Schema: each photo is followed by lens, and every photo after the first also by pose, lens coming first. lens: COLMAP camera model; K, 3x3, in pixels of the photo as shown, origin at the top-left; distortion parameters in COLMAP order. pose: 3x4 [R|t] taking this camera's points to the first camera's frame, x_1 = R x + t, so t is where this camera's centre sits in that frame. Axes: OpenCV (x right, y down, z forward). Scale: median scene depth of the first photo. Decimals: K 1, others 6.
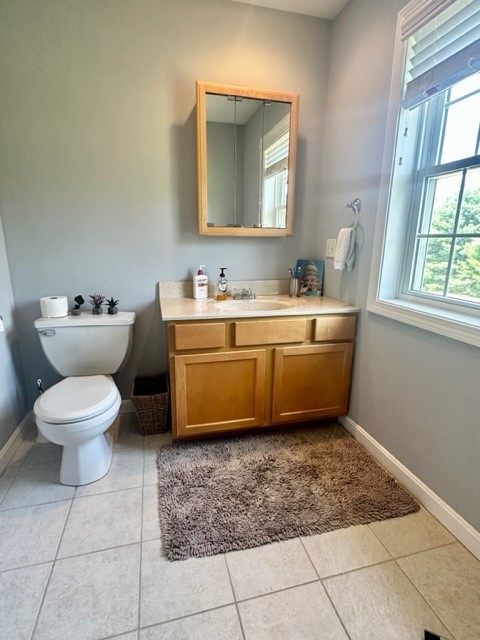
lens RADIAL K [[330.3, 0, 240.0], [0, 330.3, 320.0], [0, 0, 1]] dist [0.000734, 0.000717]
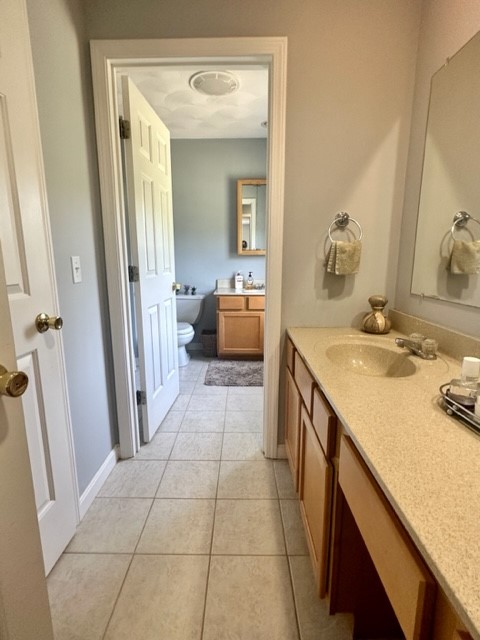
lens RADIAL K [[330.3, 0, 240.0], [0, 330.3, 320.0], [0, 0, 1]] dist [0.000734, 0.000717]
pose [[0.960641, 0.027582, -0.276422, 0.466975], [-0.042829, 0.997867, -0.049273, 0.233869], [0.274473, 0.059172, 0.959772, -0.885272]]
